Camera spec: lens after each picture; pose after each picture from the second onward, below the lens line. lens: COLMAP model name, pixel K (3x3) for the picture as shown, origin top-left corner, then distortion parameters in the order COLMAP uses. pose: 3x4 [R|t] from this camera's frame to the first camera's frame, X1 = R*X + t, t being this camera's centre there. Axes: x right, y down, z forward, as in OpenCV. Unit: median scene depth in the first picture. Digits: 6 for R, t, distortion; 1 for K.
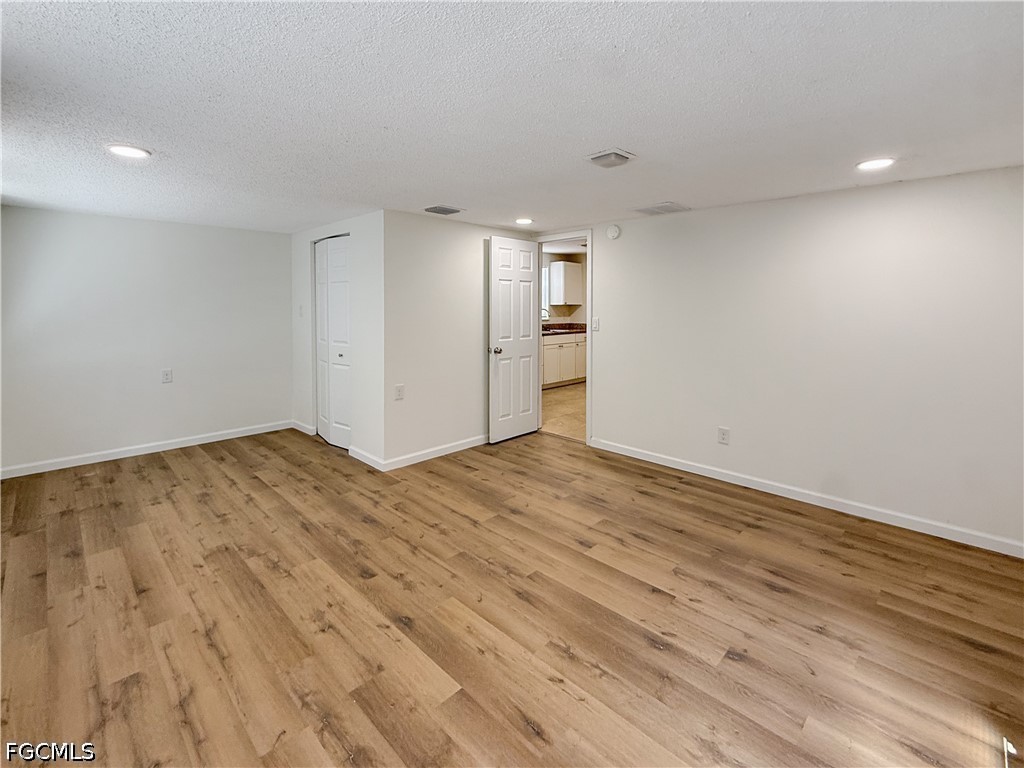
lens RADIAL K [[442.3, 0, 512.3], [0, 442.3, 384.3], [0, 0, 1]] dist [-0.002969, -0.000207]
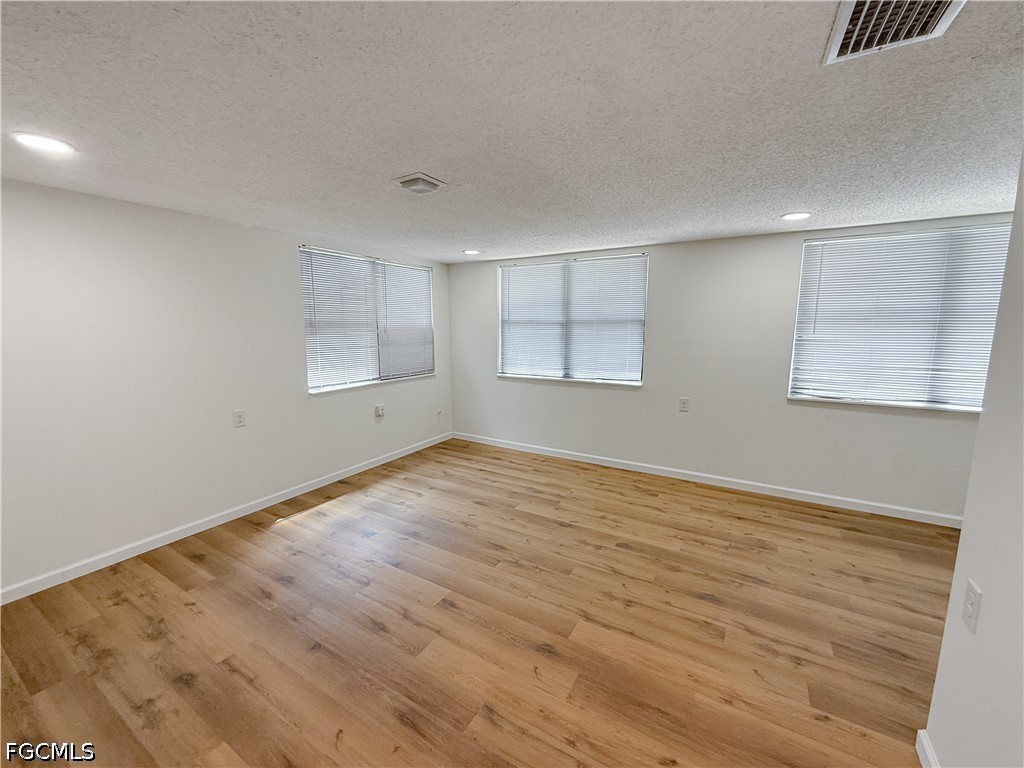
lens RADIAL K [[405.9, 0, 509.9], [0, 405.9, 383.4], [0, 0, 1]] dist [0.002225, 0.000136]
pose [[-0.971295, 0.032092, -0.235705, 0.253431], [-0.043880, 0.949683, 0.310122, -0.366119], [0.233798, 0.311563, -0.921014, 1.864905]]
